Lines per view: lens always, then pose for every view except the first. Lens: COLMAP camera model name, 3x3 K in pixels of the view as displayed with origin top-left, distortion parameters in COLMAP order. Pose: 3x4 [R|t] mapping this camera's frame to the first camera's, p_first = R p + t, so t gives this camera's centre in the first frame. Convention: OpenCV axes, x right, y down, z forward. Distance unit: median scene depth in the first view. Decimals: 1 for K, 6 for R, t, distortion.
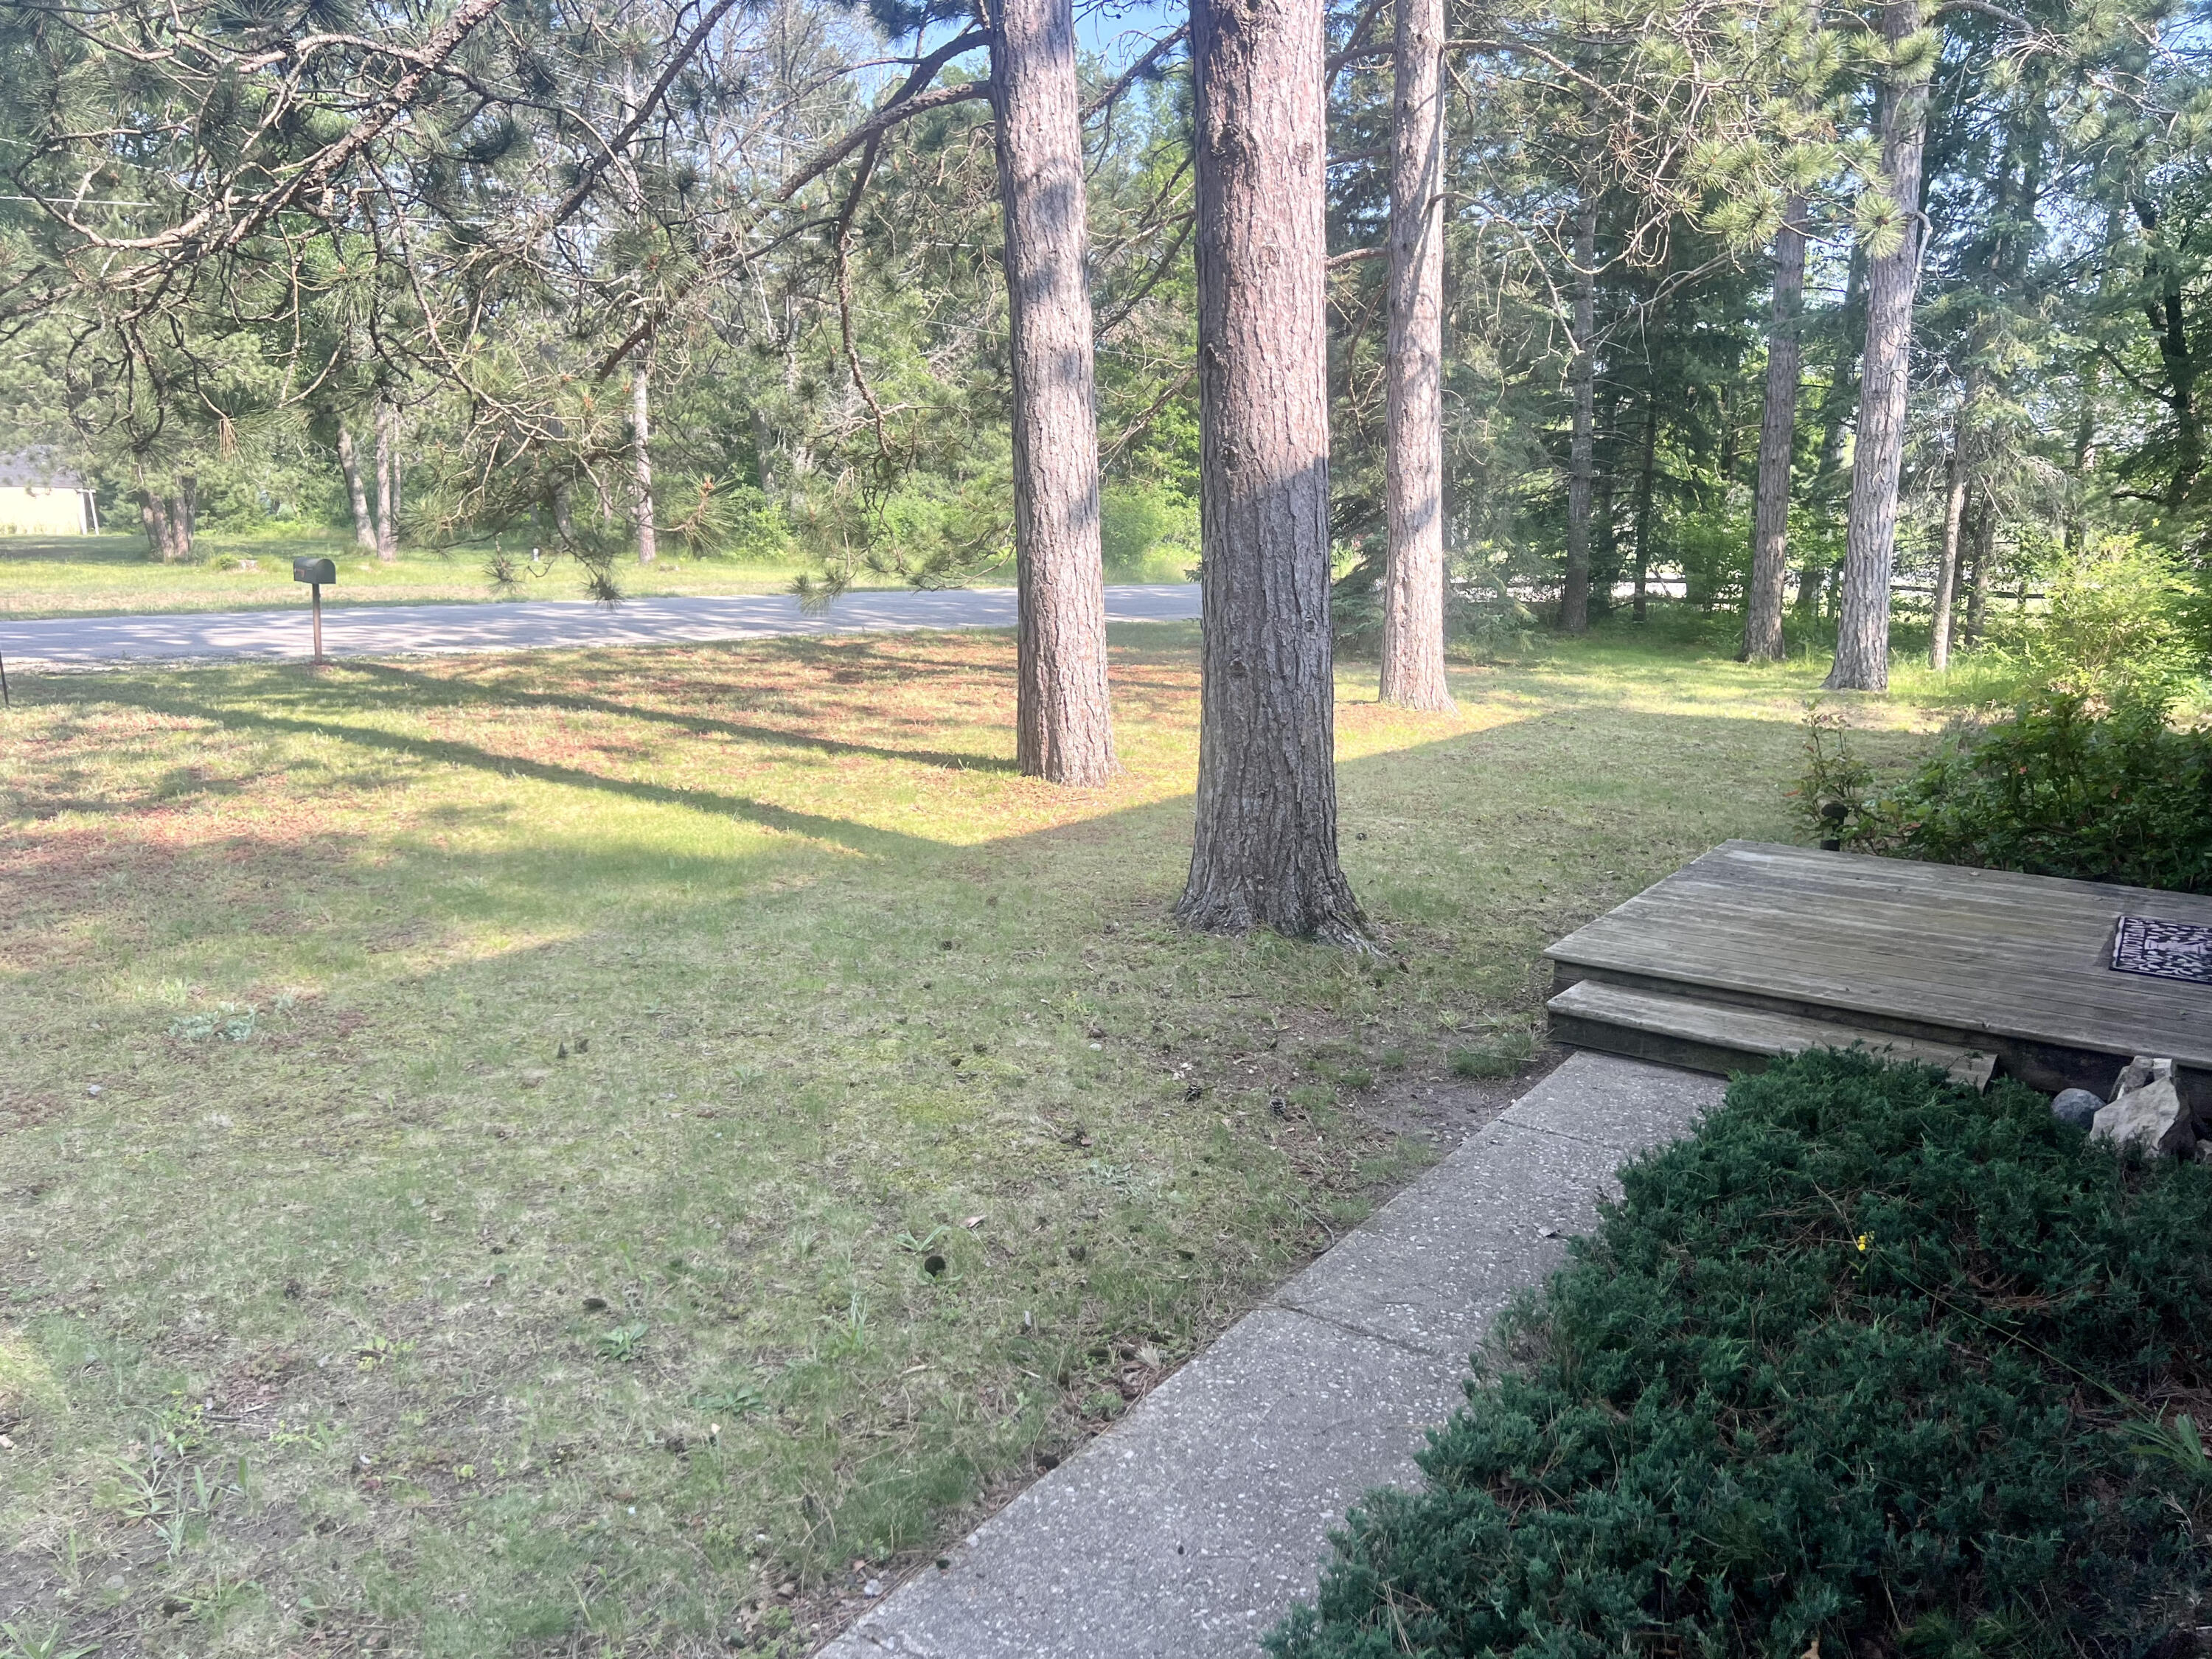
lens RADIAL K [[1647.7, 0, 1109.4], [0, 1647.7, 877.4], [0, 0, 1]] dist [-0.012995, 0.031936]
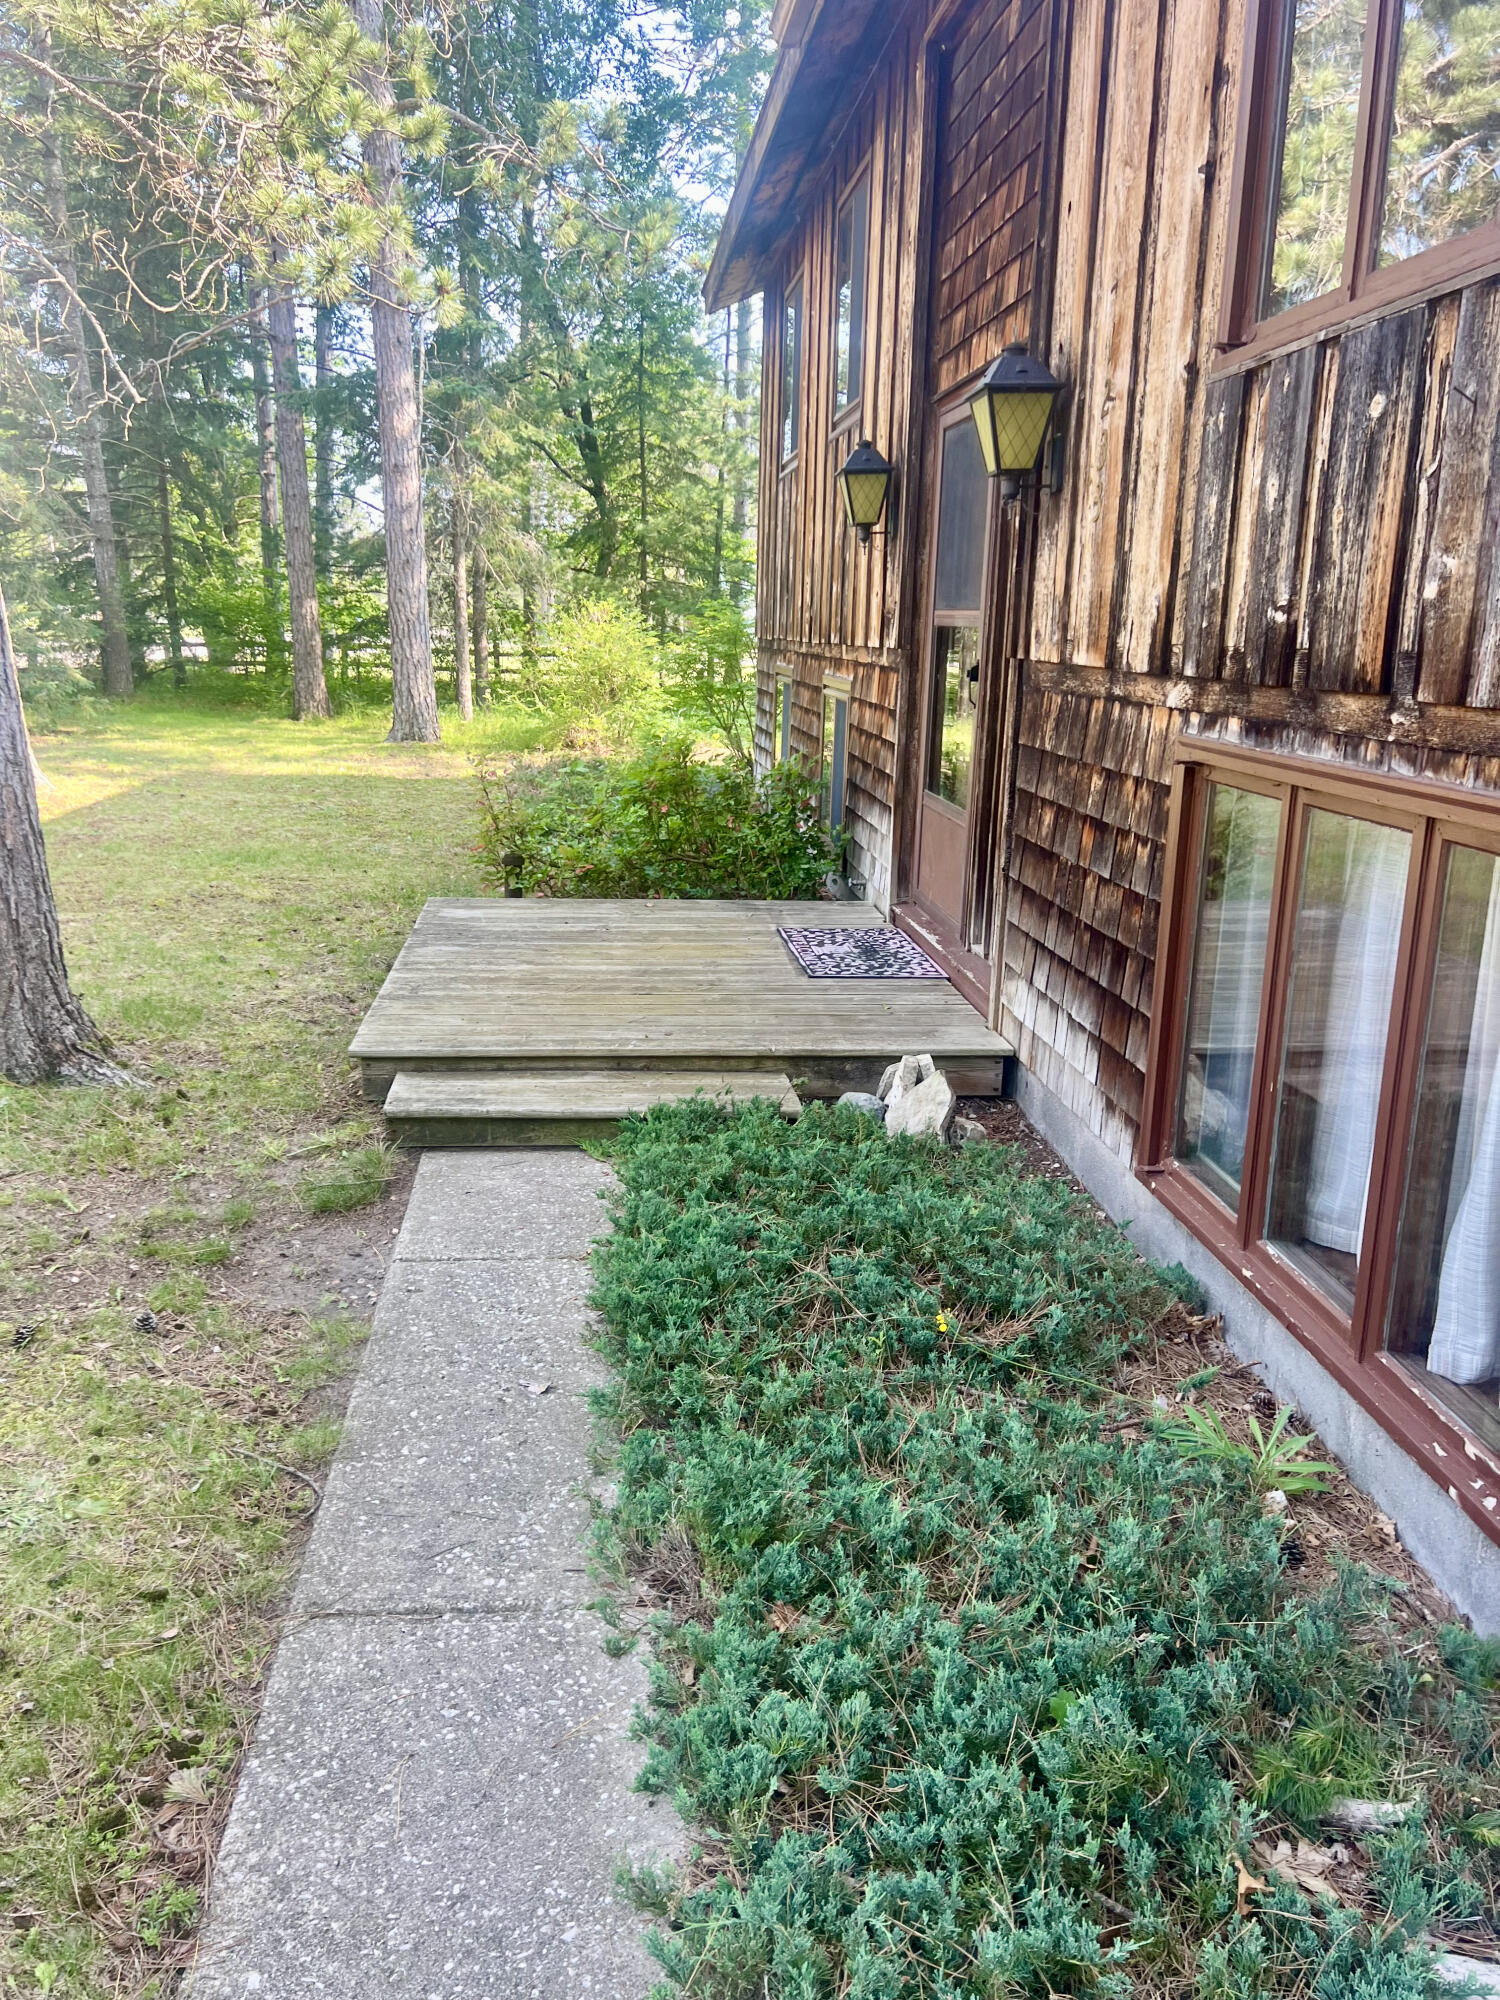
lens RADIAL K [[1487.7, 0, 725.7], [0, 1487.7, 1008.6], [0, 0, 1]] dist [0.091076, -0.139159]
pose [[0.777327, -0.160707, 0.608223, -0.068592], [0.124834, 0.986998, 0.101247, -0.032776], [-0.616586, -0.002775, 0.787282, 0.197291]]
